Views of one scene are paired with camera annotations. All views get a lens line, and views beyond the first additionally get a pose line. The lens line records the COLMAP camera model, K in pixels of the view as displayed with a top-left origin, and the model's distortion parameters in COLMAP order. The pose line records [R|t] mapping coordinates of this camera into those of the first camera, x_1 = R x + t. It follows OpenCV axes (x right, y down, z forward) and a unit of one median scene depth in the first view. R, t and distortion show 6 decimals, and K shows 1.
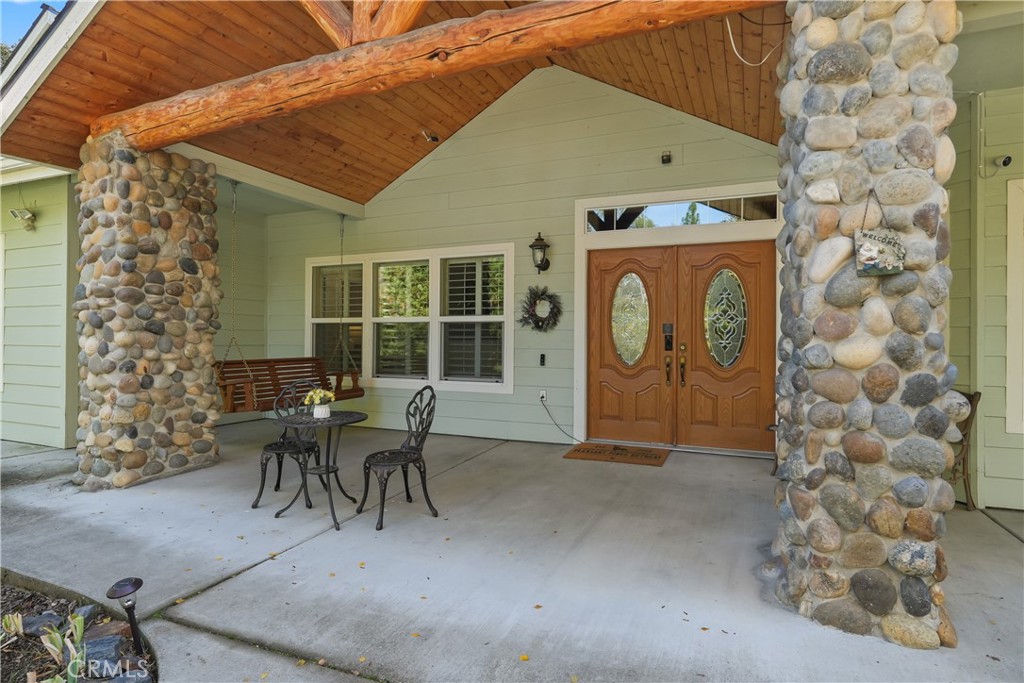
lens RADIAL K [[541.3, 0, 520.1], [0, 541.3, 329.0], [0, 0, 1]] dist [-0.007379, 0.003818]
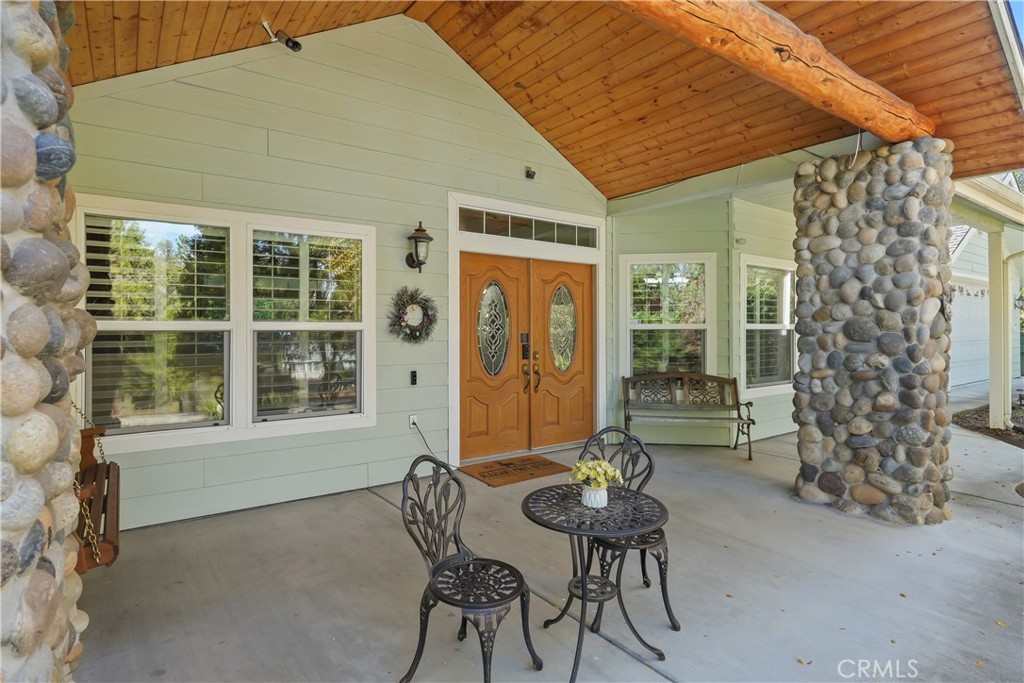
lens RADIAL K [[541.3, 0, 479.8], [0, 541.3, 321.1], [0, 0, 1]] dist [-0.007379, 0.003818]
pose [[0.523468, 0.006849, 0.852018, -0.618730], [-0.009664, 0.999951, -0.002101, -0.028639], [-0.851990, -0.007134, 0.523509, 0.503714]]
